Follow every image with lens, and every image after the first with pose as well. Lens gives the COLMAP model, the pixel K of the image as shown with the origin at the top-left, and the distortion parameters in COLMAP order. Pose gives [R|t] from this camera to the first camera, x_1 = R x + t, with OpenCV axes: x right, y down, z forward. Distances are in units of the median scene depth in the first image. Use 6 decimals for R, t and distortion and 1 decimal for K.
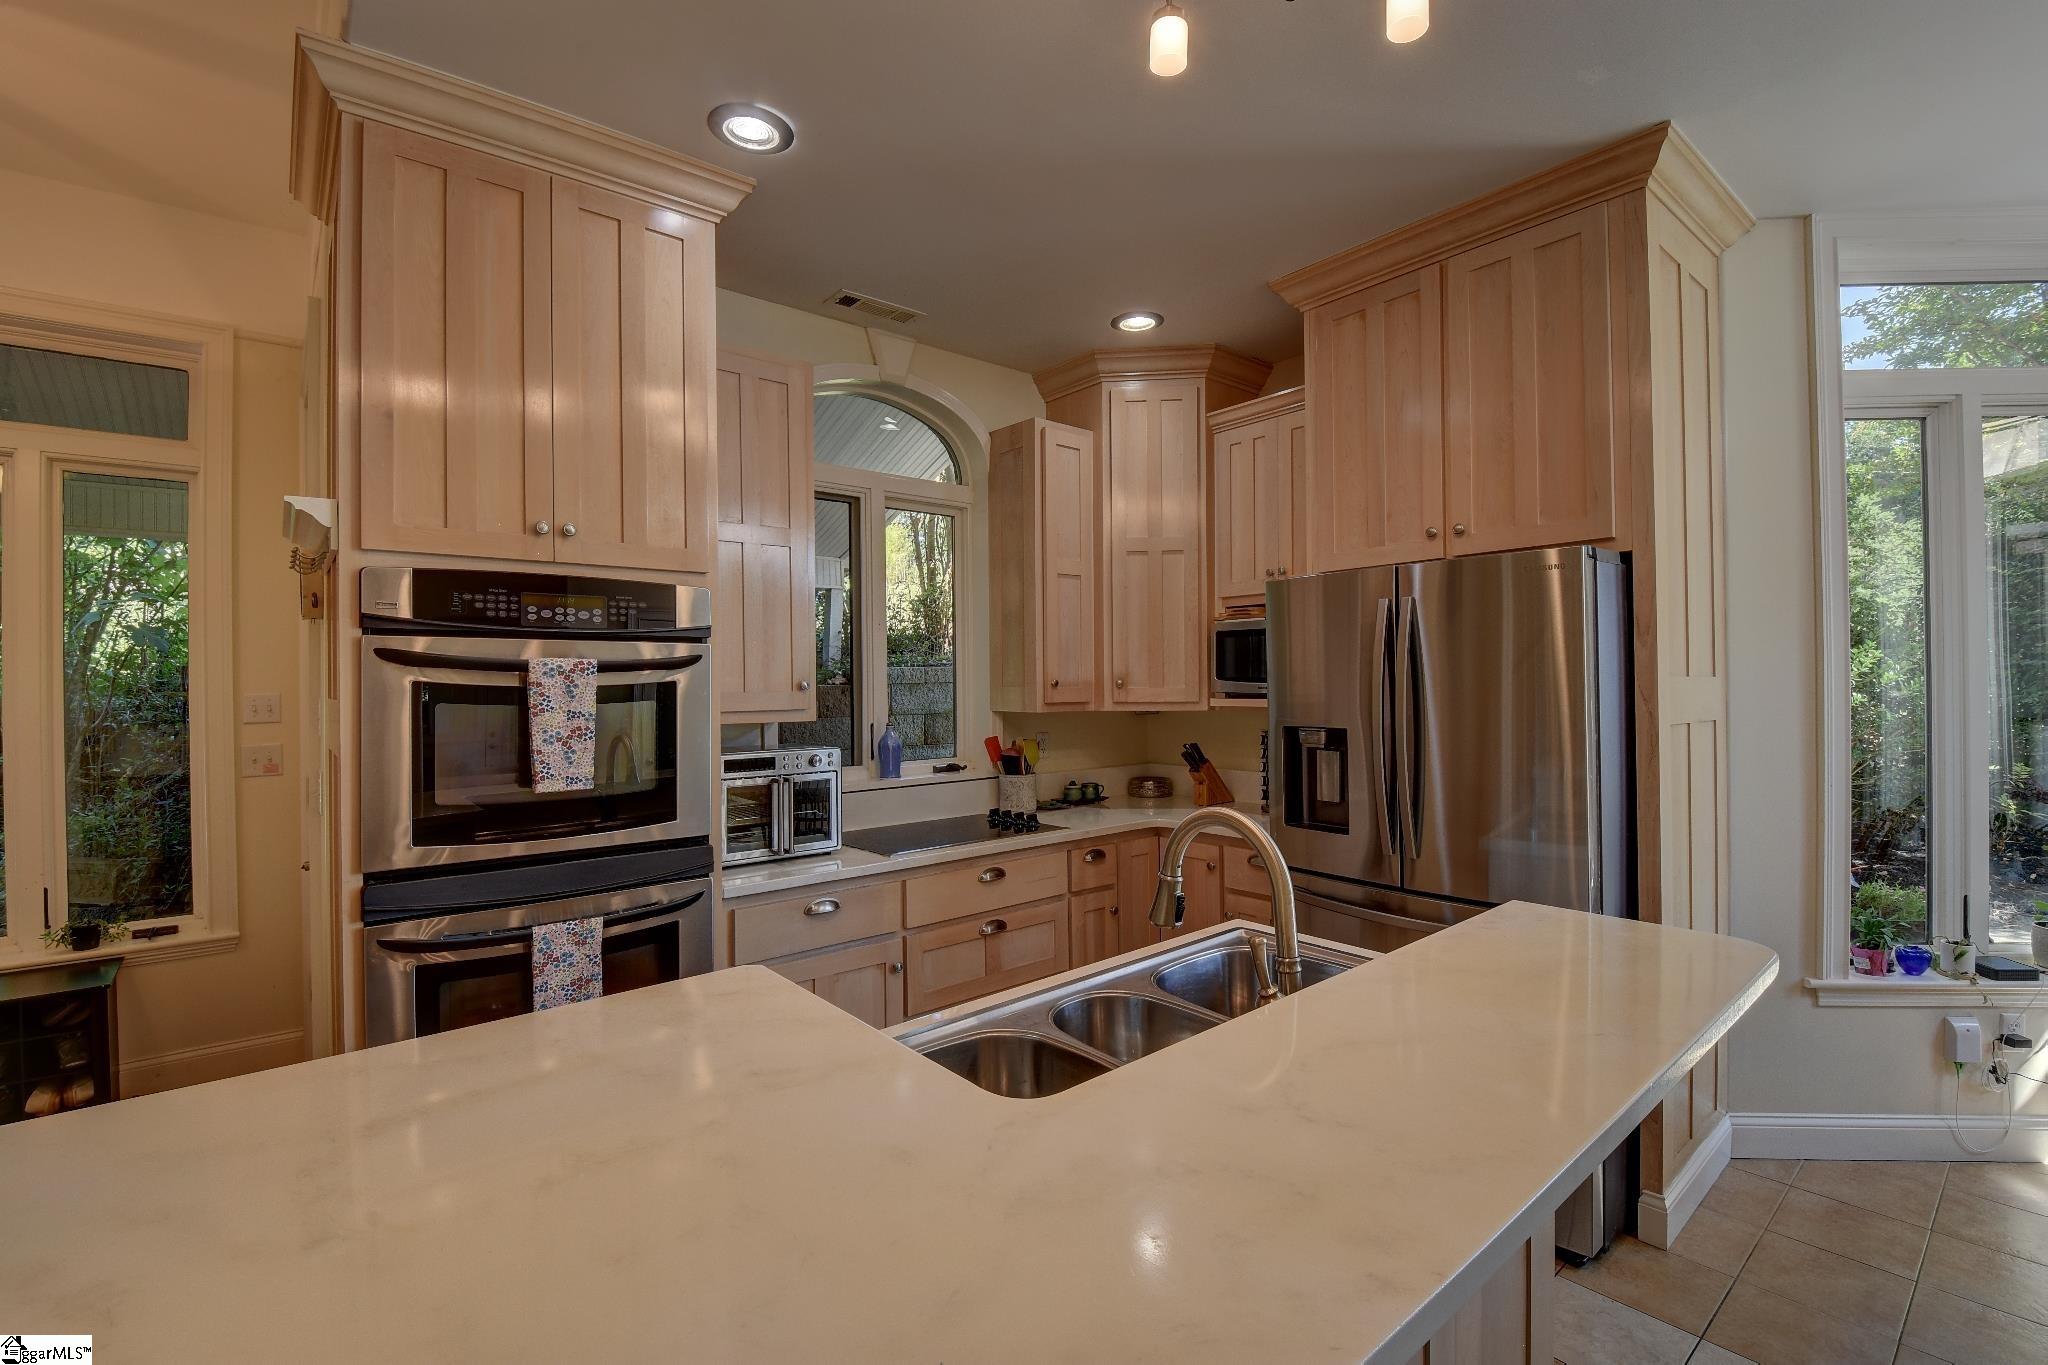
lens RADIAL K [[889.3, 0, 1034.9], [0, 889.3, 681.5], [0, 0, 1]] dist [-0.004968, -0.012184]
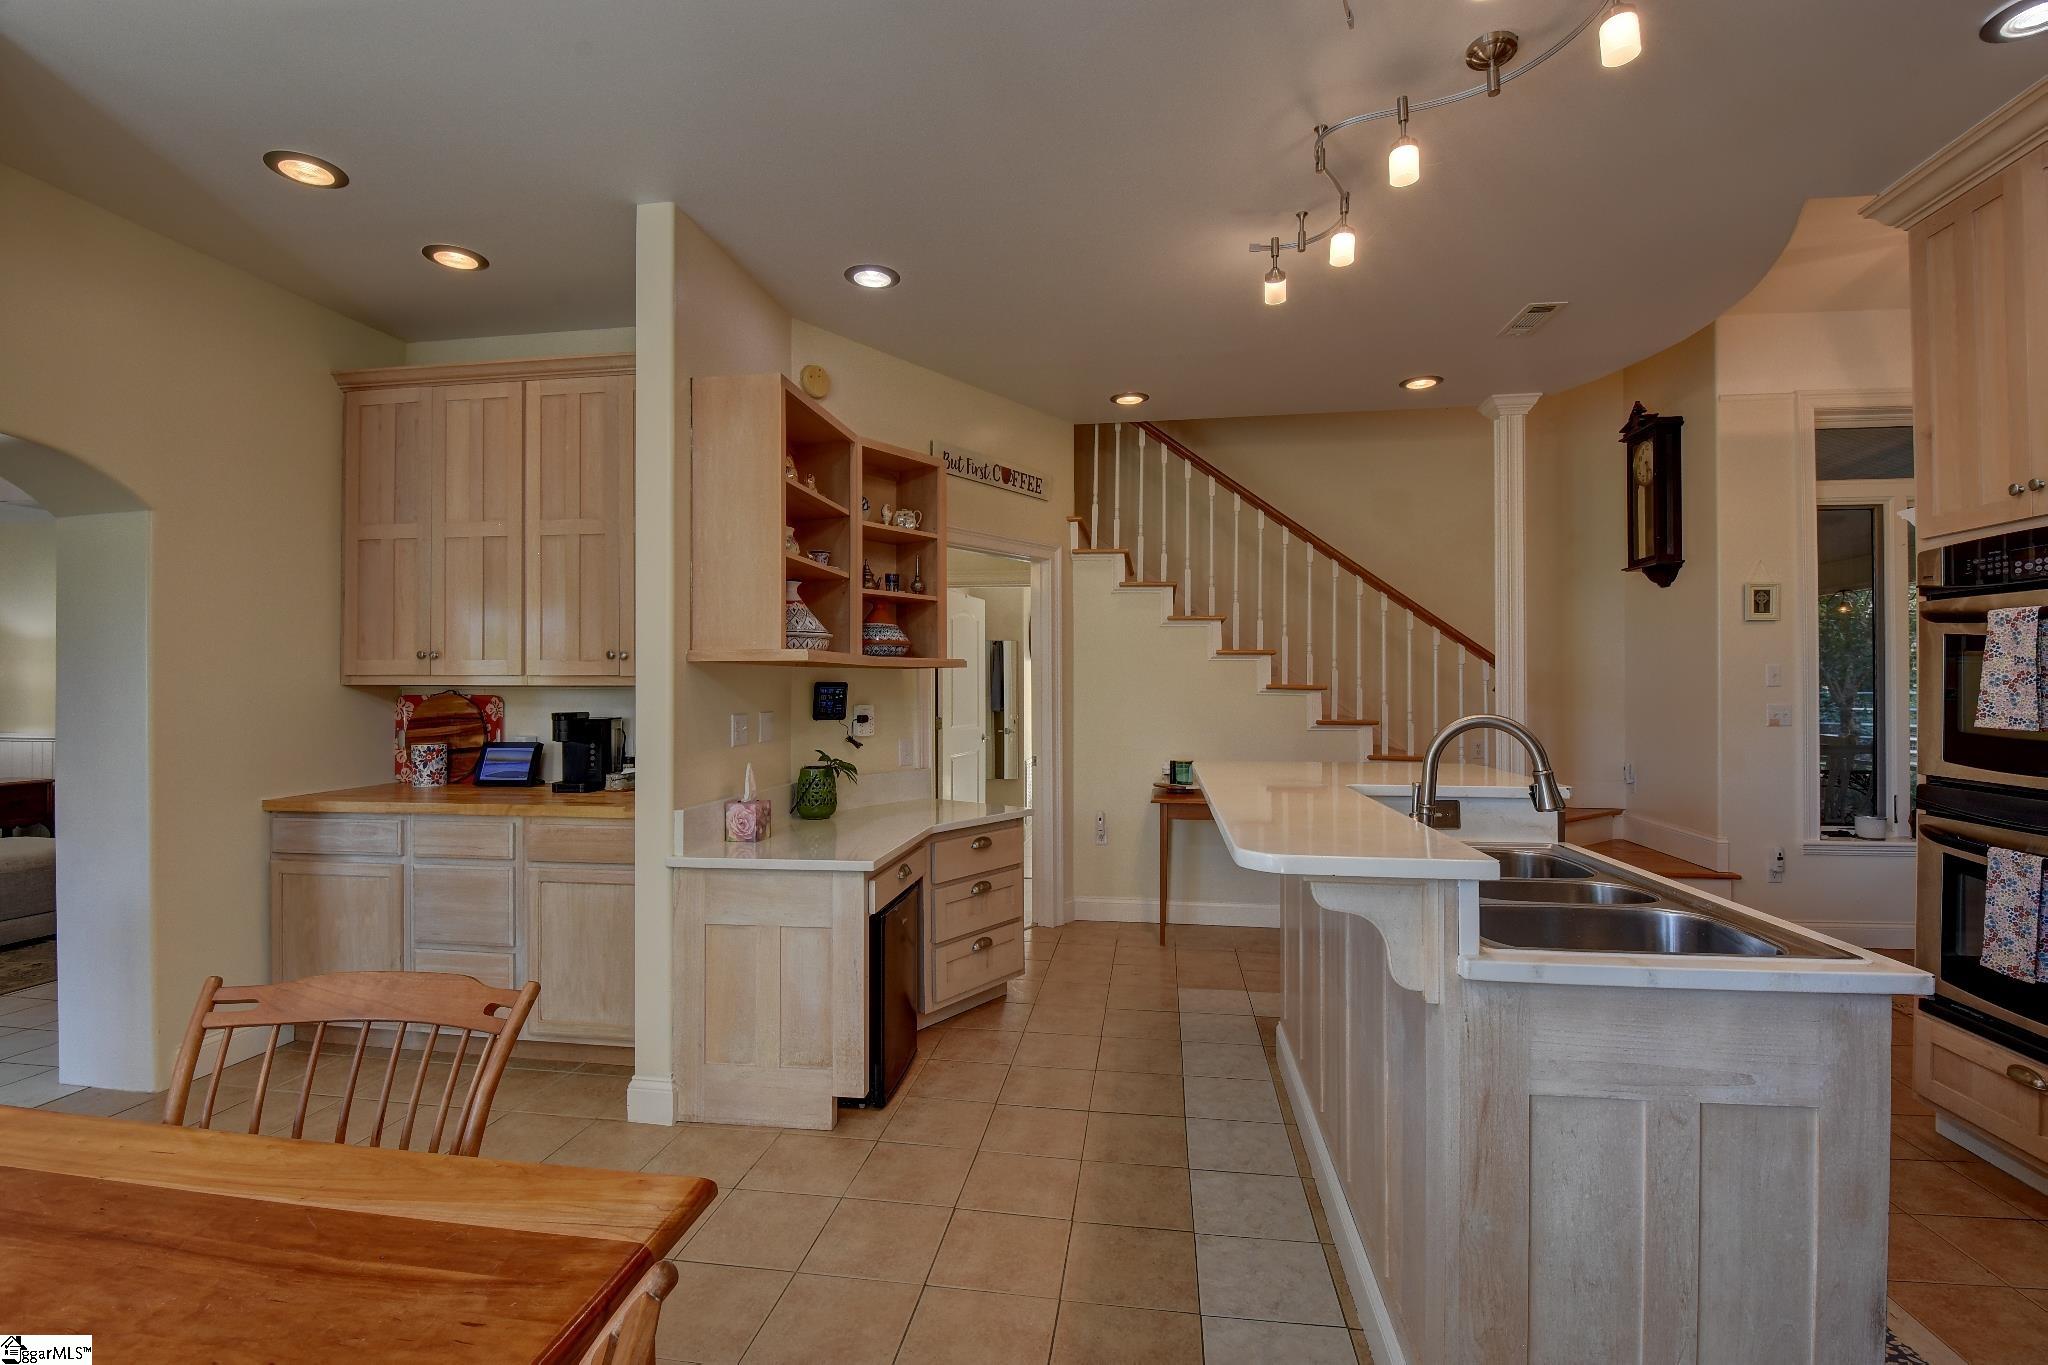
lens RADIAL K [[889.3, 0, 1022.5], [0, 889.3, 681.1], [0, 0, 1]] dist [-0.004968, -0.012184]
pose [[-0.755610, 0.007493, -0.654979, 1.063139], [0.009546, 0.999954, 0.000426, 0.050778], [0.654952, -0.005931, -0.755647, 0.990312]]
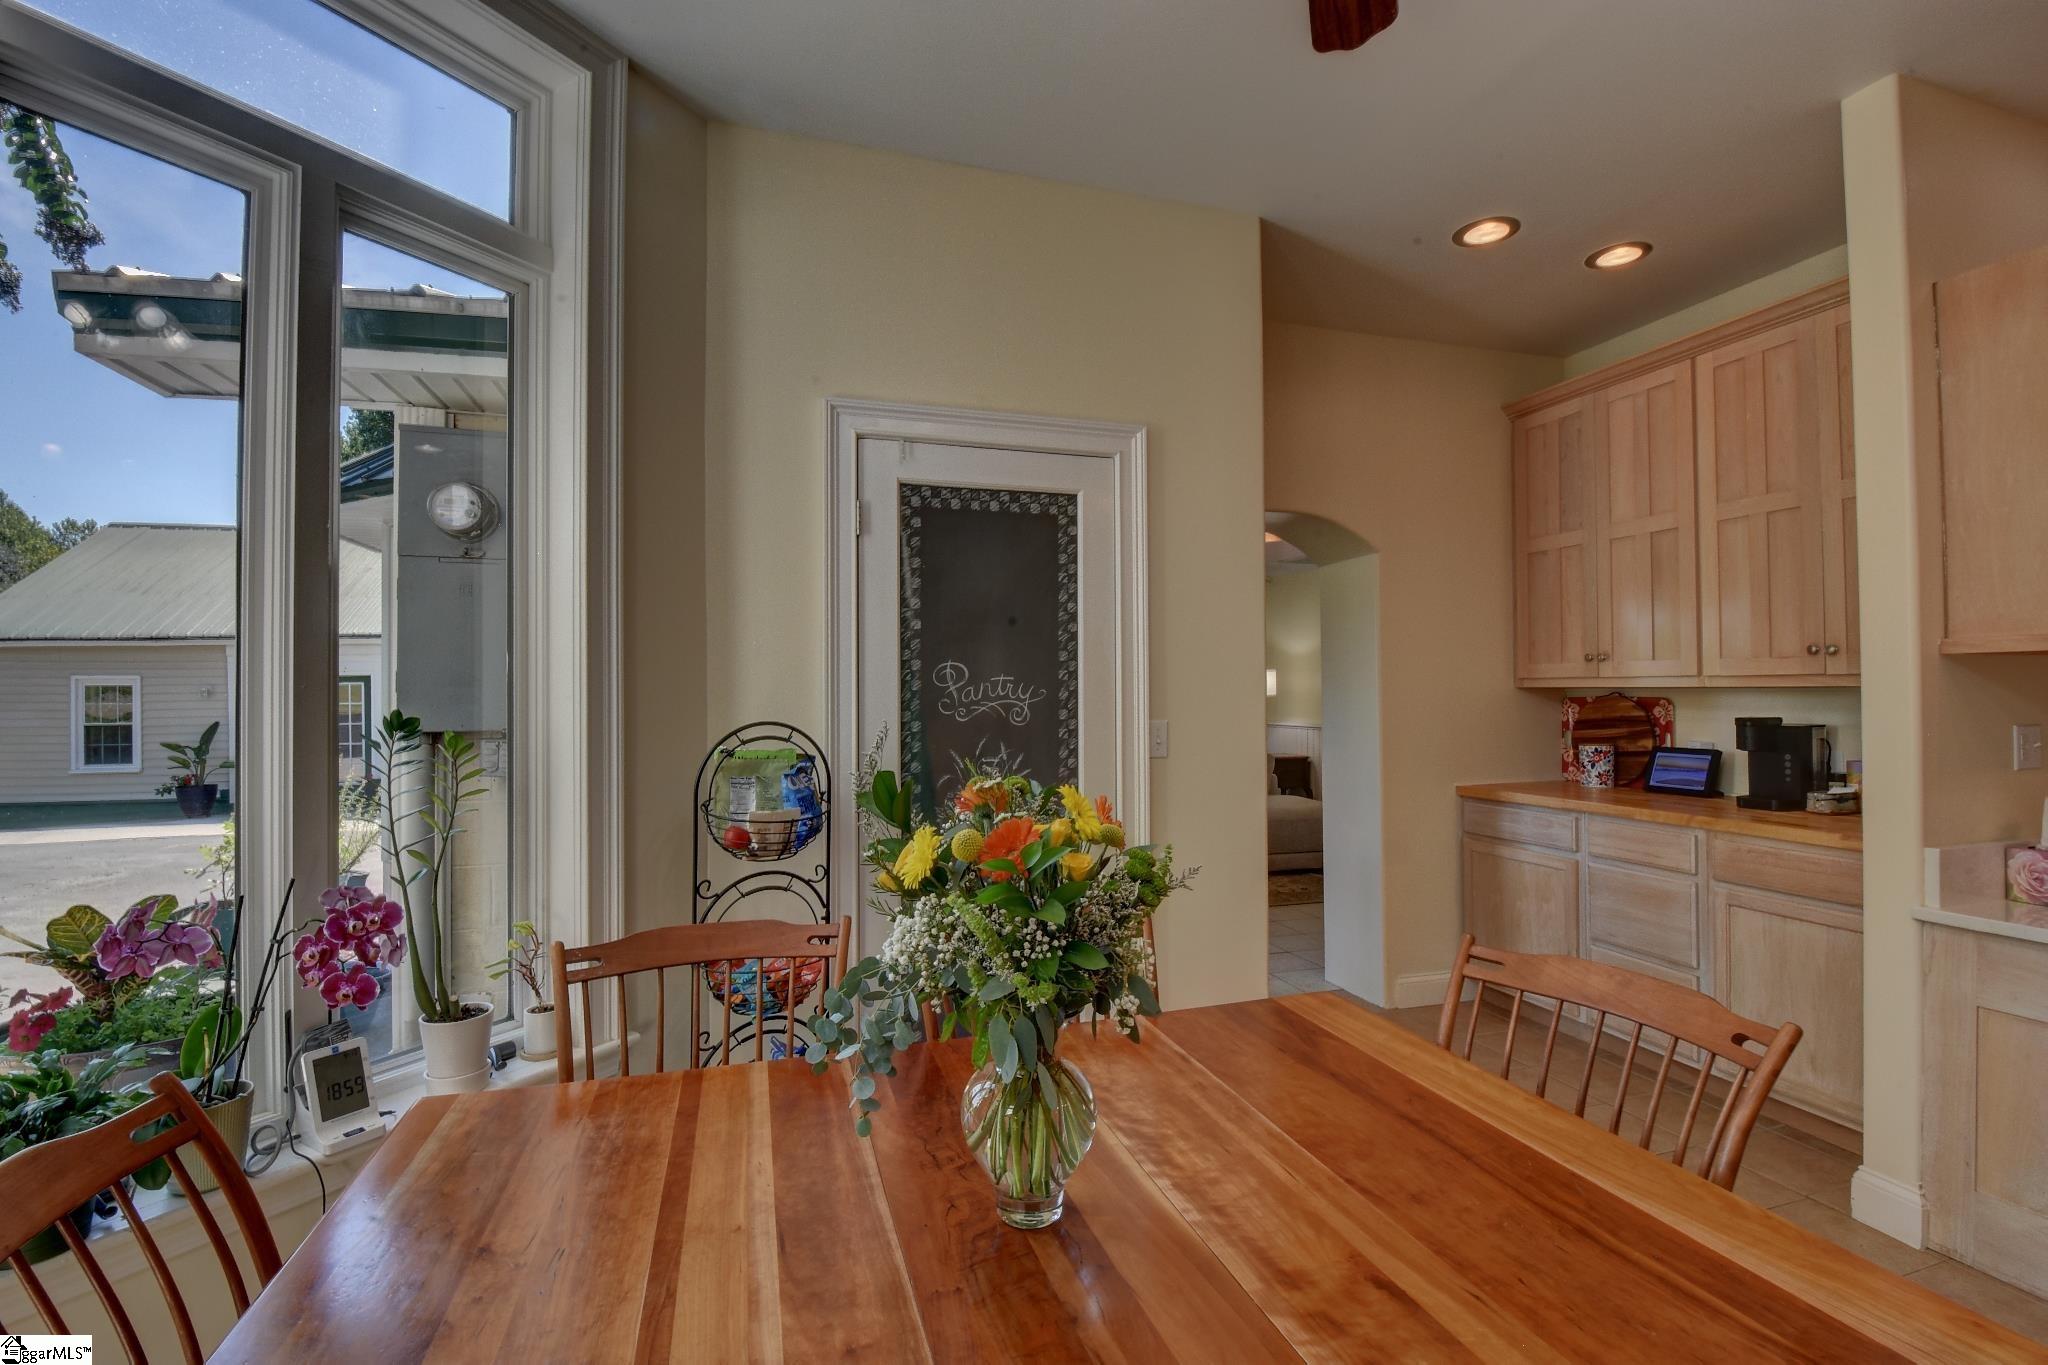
lens RADIAL K [[889.3, 0, 1032.5], [0, 889.3, 685.1], [0, 0, 1]] dist [-0.004968, -0.012184]
pose [[-0.917519, 0.018254, 0.397272, 1.128630], [0.014671, 0.999820, -0.012058, 0.049187], [-0.397421, -0.005235, -0.917622, 0.978040]]
